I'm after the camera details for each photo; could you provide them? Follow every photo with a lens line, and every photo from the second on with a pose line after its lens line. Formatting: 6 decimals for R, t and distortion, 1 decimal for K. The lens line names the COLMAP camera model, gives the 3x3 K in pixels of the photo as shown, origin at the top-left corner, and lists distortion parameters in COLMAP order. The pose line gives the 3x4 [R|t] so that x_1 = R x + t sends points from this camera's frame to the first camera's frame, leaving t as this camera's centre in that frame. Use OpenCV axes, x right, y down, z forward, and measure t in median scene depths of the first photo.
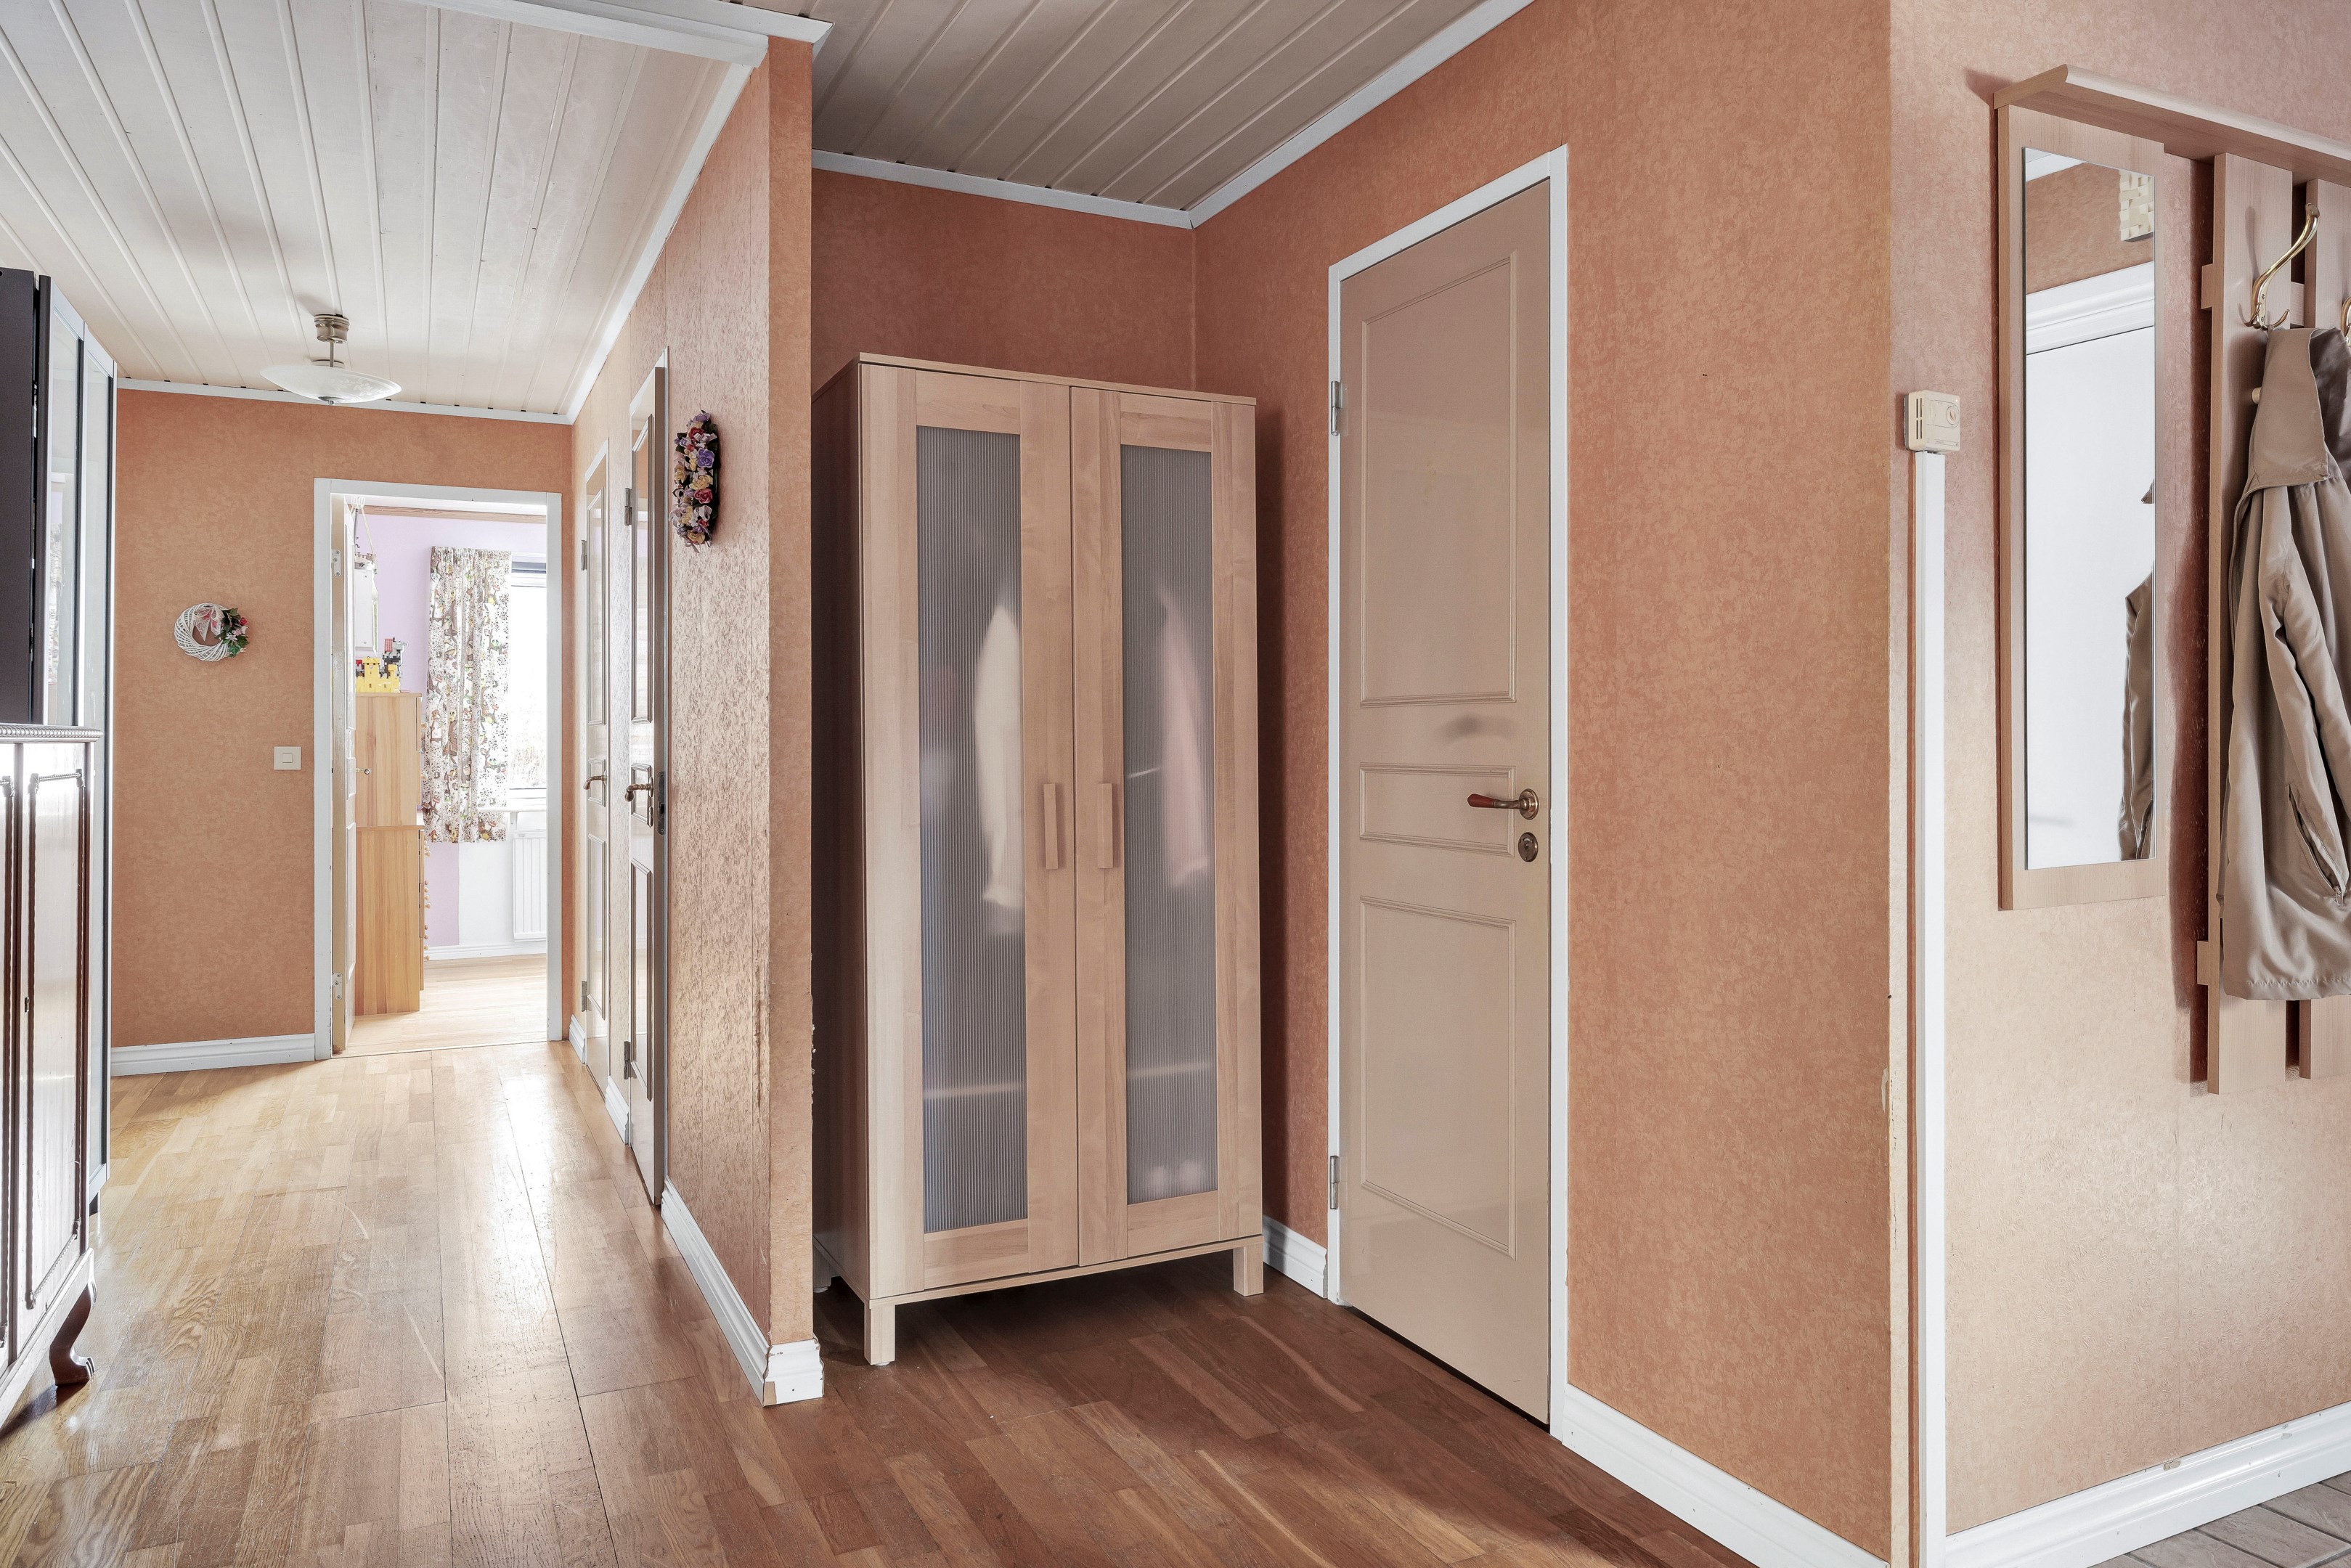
lens RADIAL K [[1540.9, 0, 1178.9], [0, 1540.9, 739.4], [0, 0, 1]] dist [-0.001561, 0.003723]
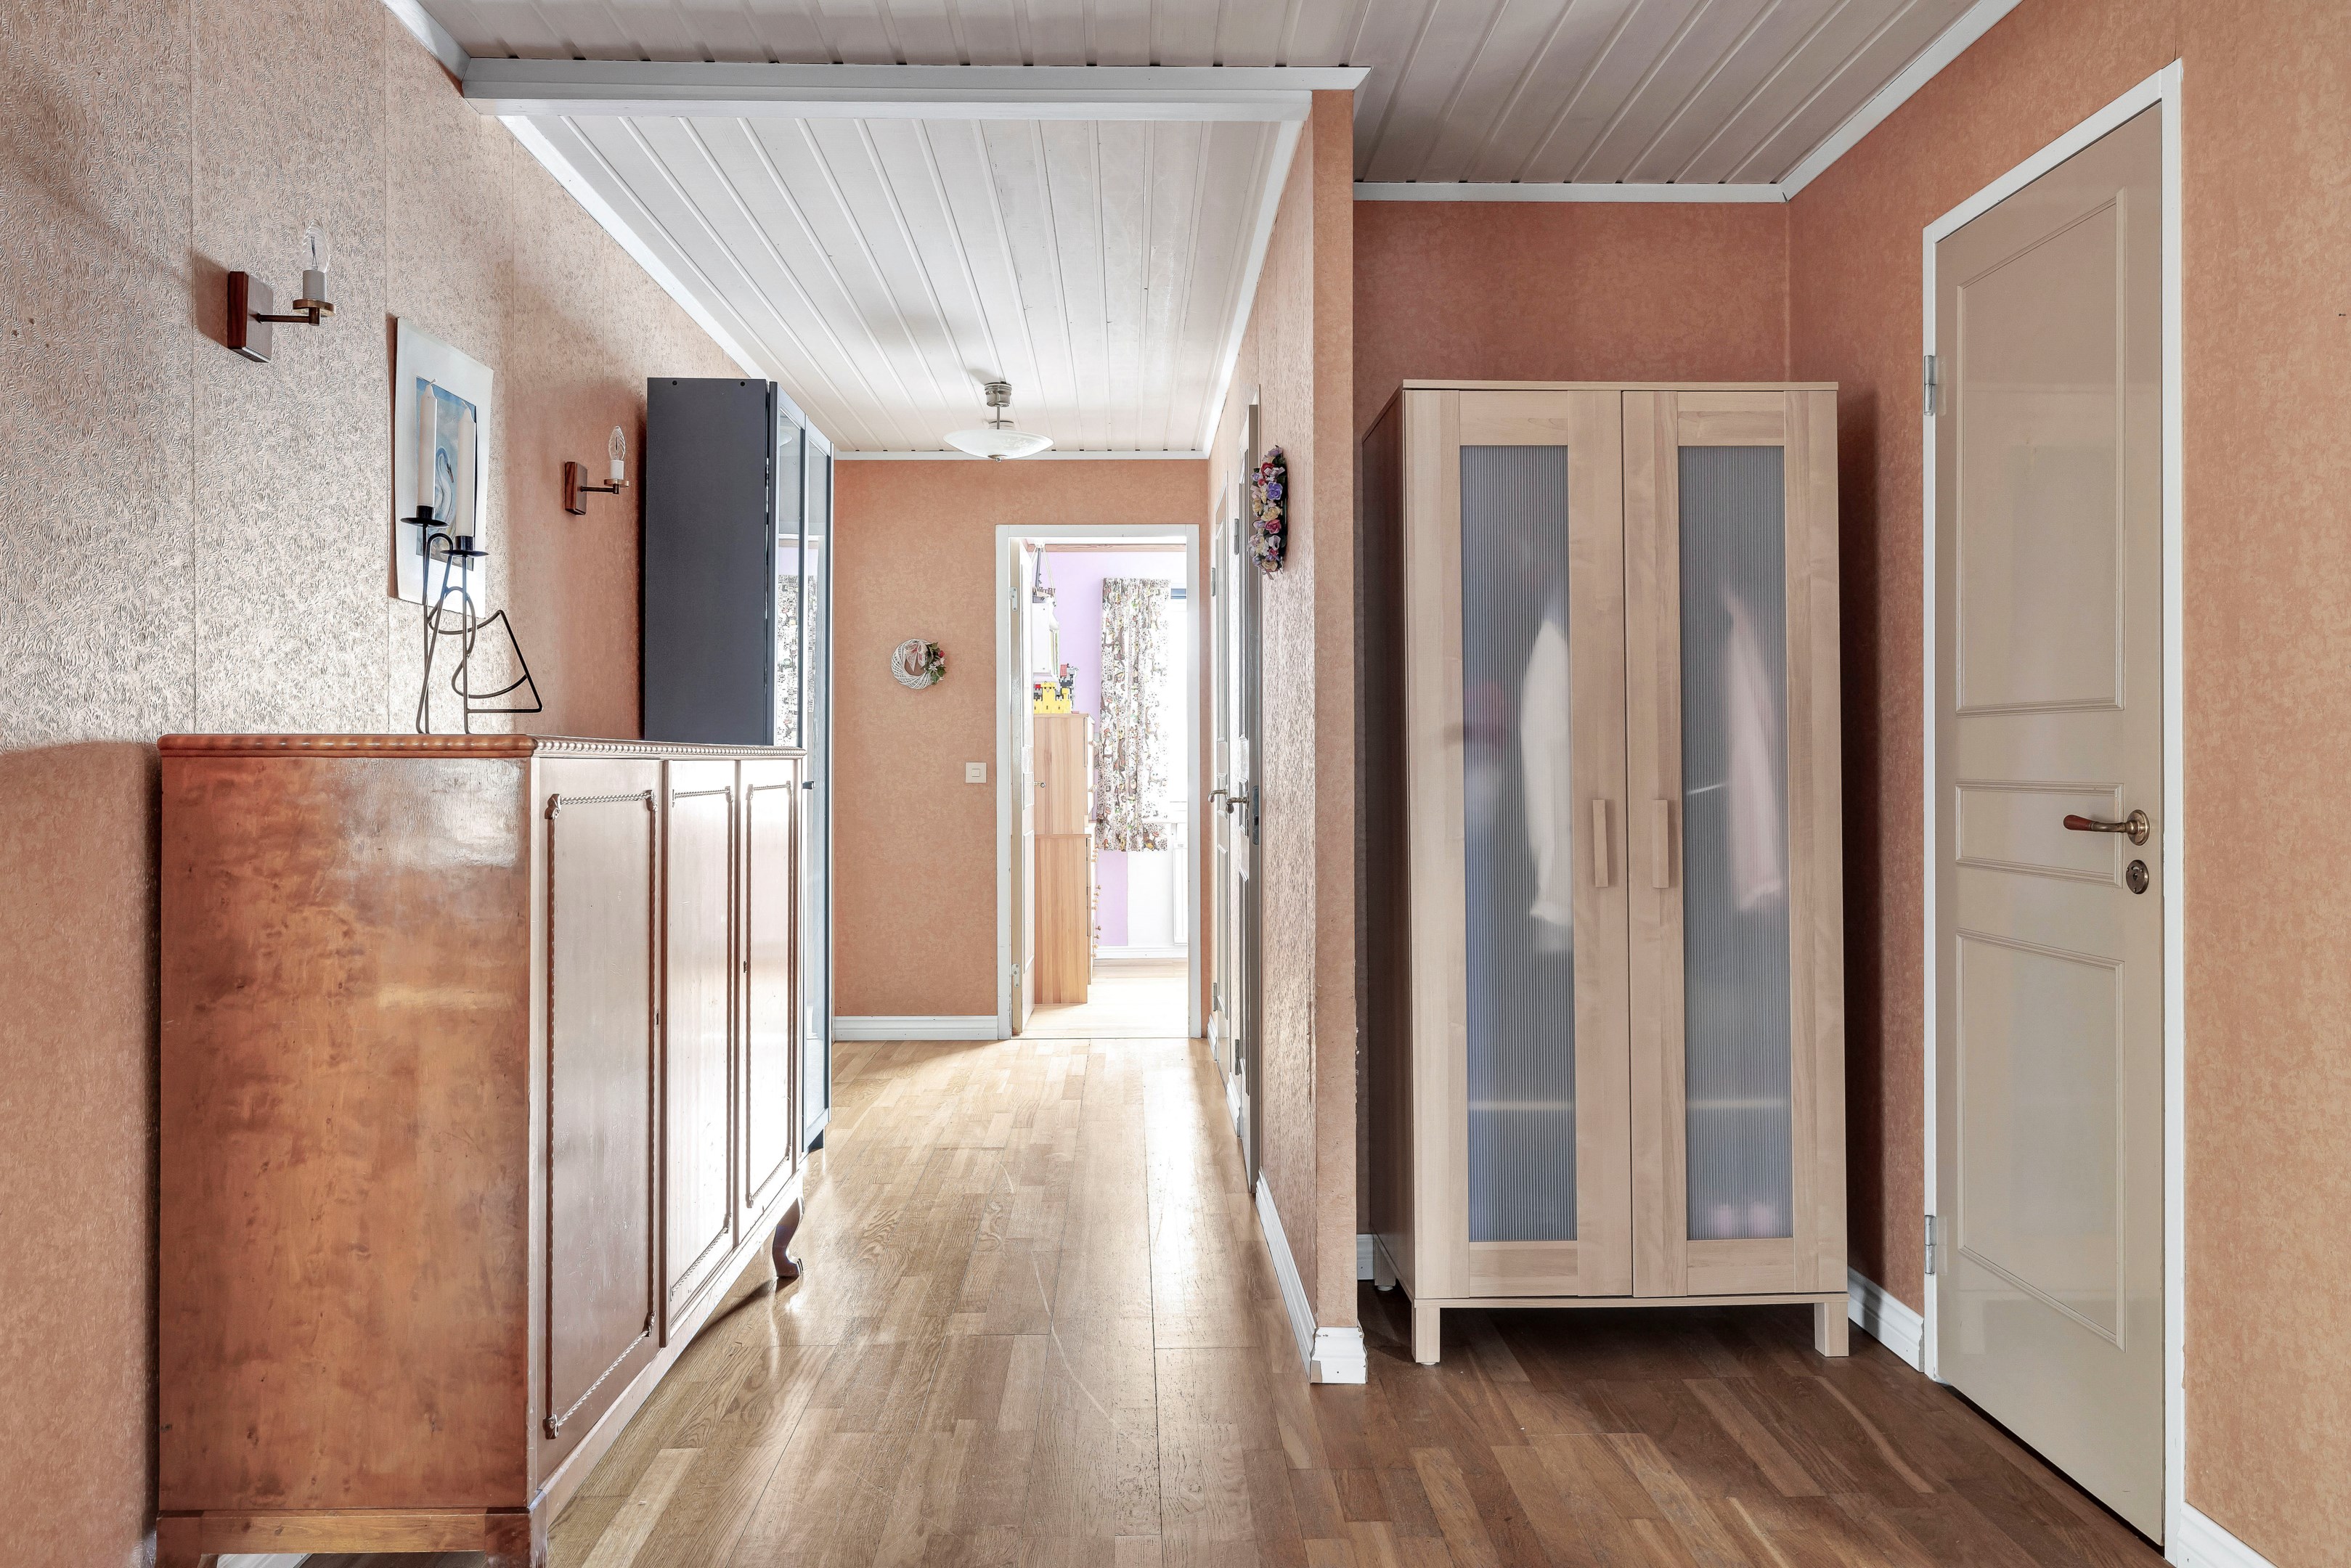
lens RADIAL K [[1615.6, 0, 1174.1], [0, 1615.6, 759.7], [0, 0, 1]] dist [0.000499, 0.001871]
pose [[0.908607, -0.001976, -0.417647, 0.109884], [0.003425, 0.999990, 0.002719, -0.000299], [0.417637, -0.003901, 0.908605, -0.049662]]
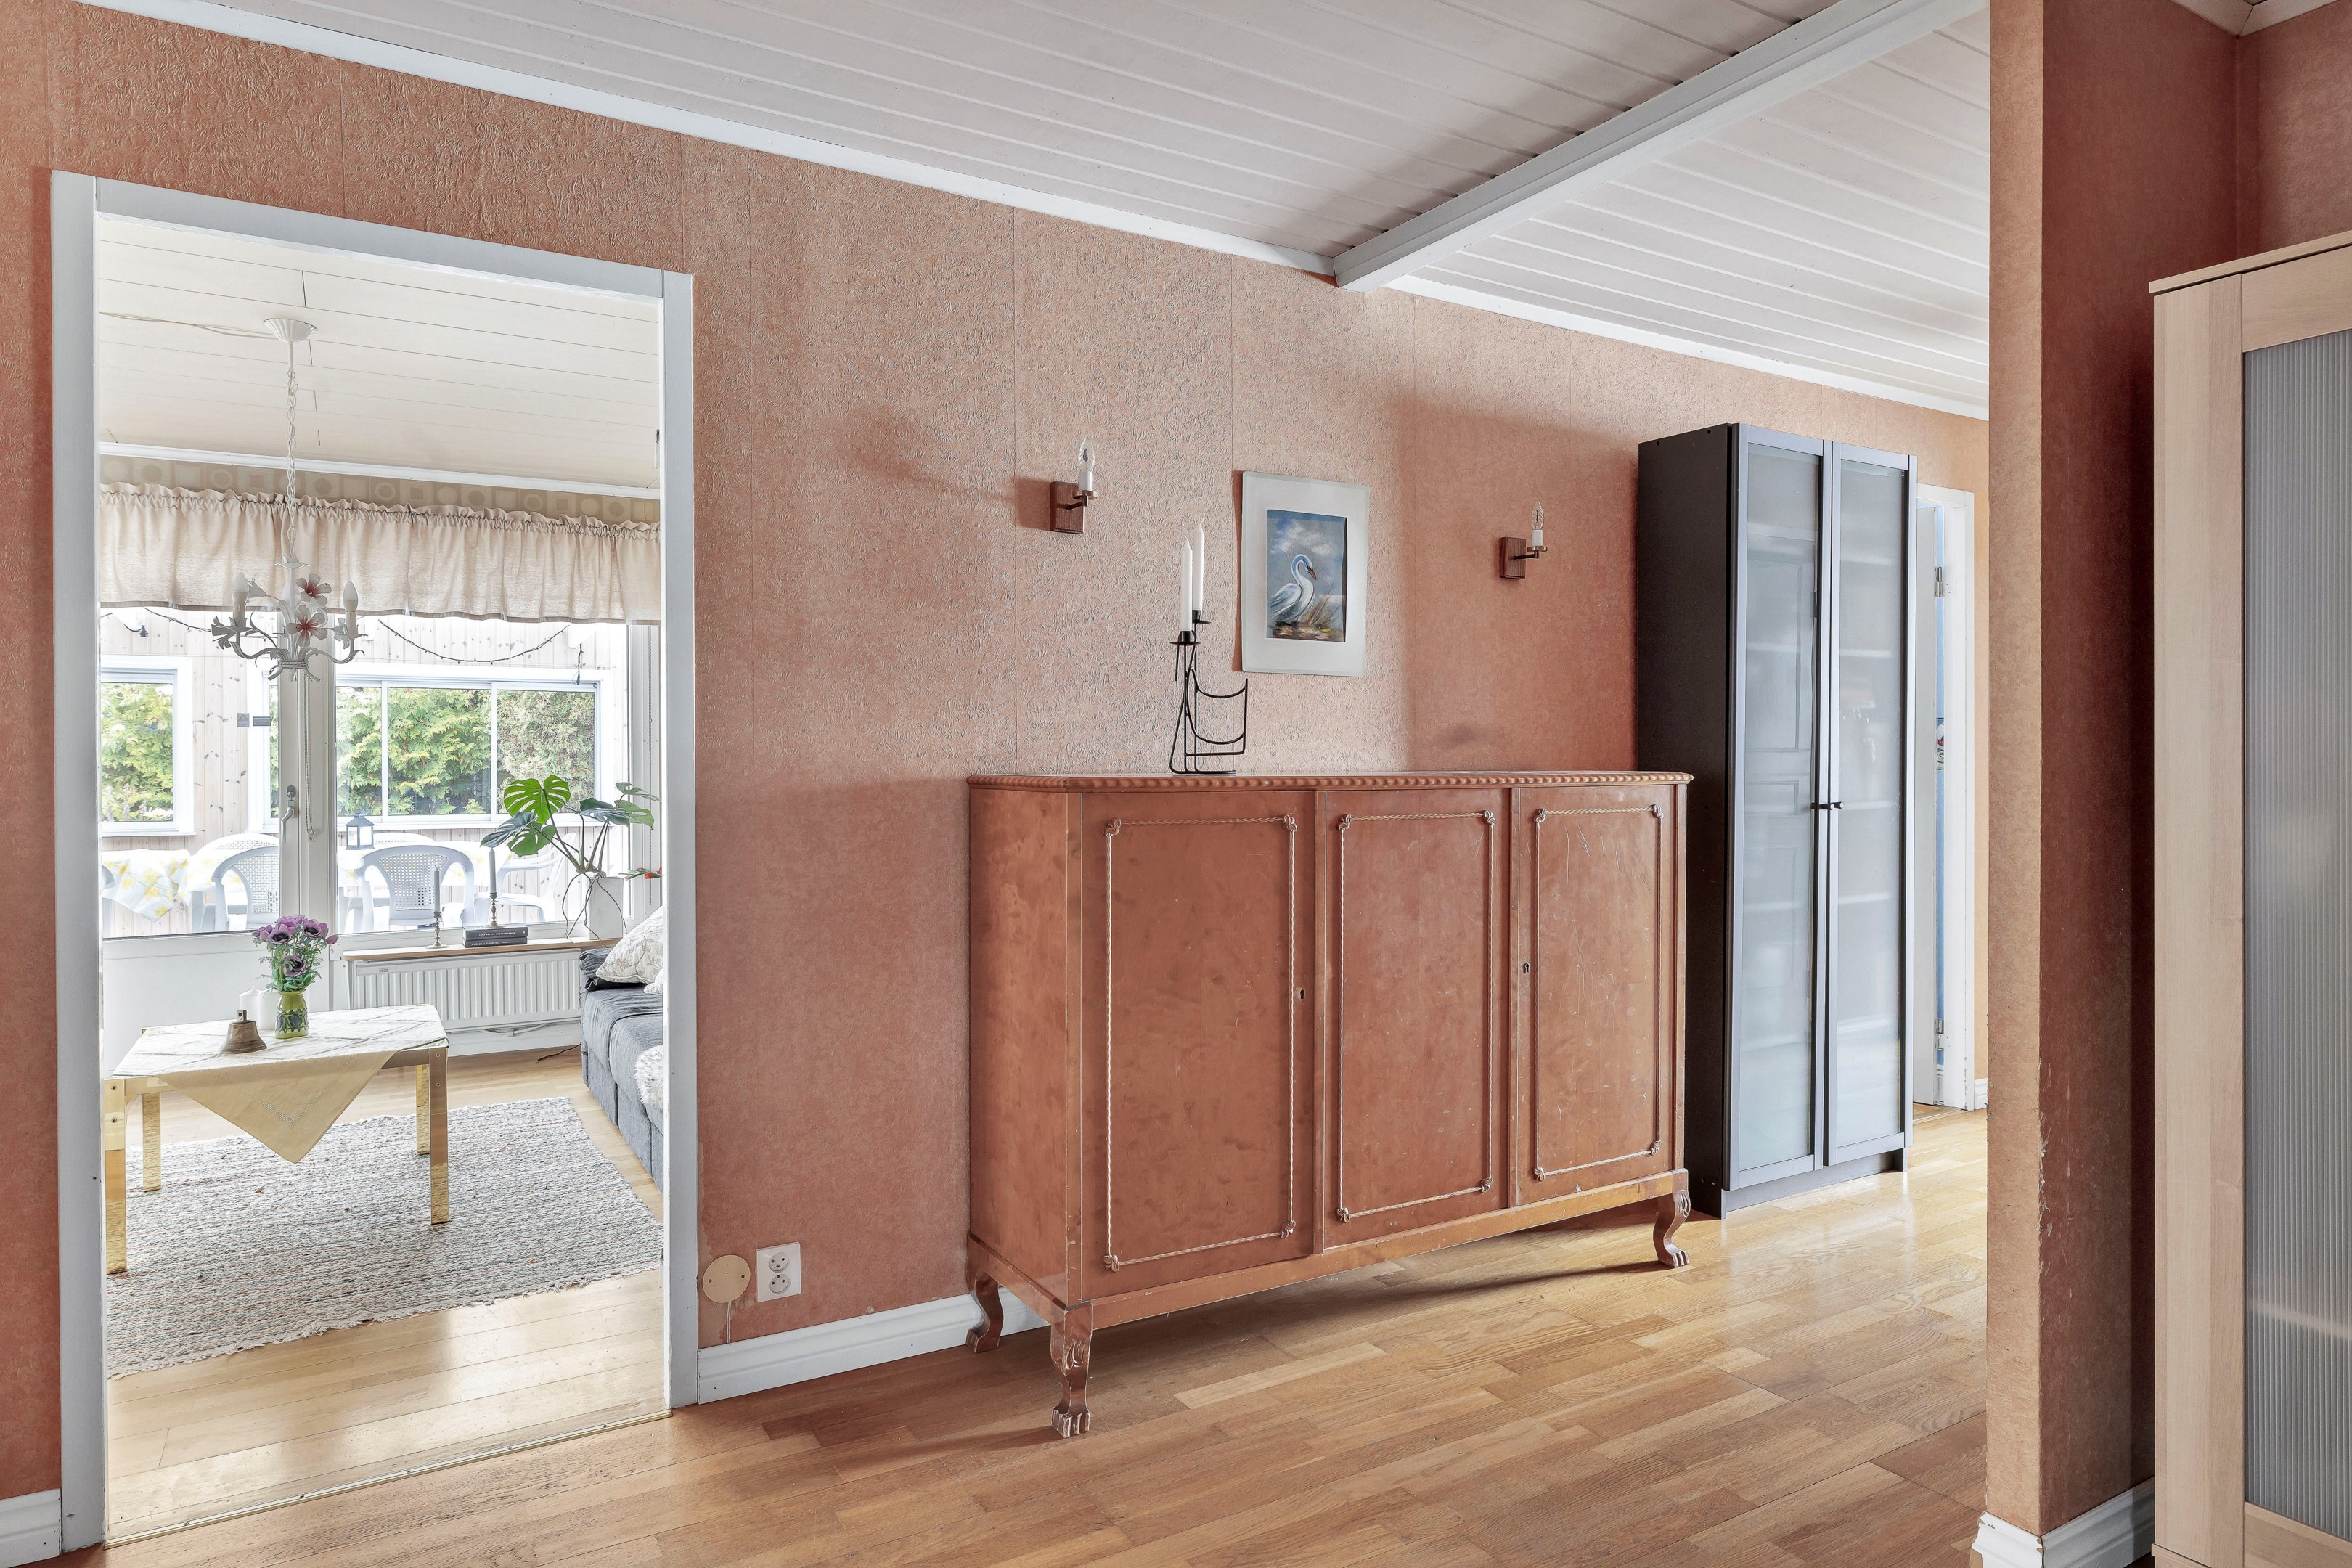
lens RADIAL K [[1393.6, 0, 1171.5], [0, 1393.6, 773.2], [0, 0, 1]] dist [-0.003963, 0.003046]
pose [[0.074762, 0.008834, -0.997162, 0.458447], [0.005048, 0.999945, 0.009237, -0.021578], [0.997189, -0.005724, 0.074714, 0.495614]]
